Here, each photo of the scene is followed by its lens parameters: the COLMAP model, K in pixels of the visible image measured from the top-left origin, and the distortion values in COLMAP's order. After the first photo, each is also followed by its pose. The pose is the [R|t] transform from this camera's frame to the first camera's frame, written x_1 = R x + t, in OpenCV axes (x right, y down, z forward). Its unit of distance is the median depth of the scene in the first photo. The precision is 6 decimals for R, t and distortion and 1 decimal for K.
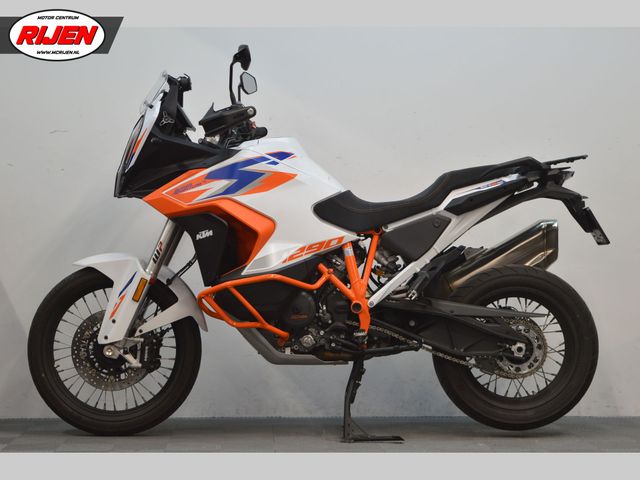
lens RADIAL K [[1488.0, 0, 320.0], [0, 1488.0, 240.0], [0, 0, 1]] dist [0.095814, 0.345610]
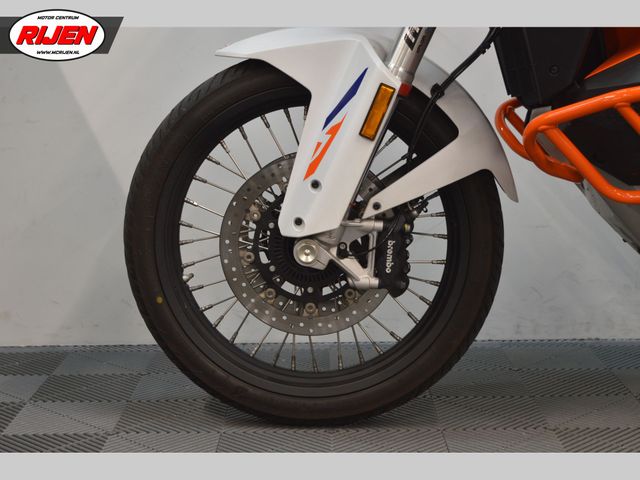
lens RADIAL K [[1204.4, 0, 320.0], [0, 1204.4, 240.0], [0, 0, 1]] dist [-0.001975, -0.051173]
pose [[0.999066, -0.008069, -0.042447, -0.120282], [0.014883, 0.986552, 0.162771, 0.013022], [0.040562, -0.163251, 0.985750, 0.640586]]
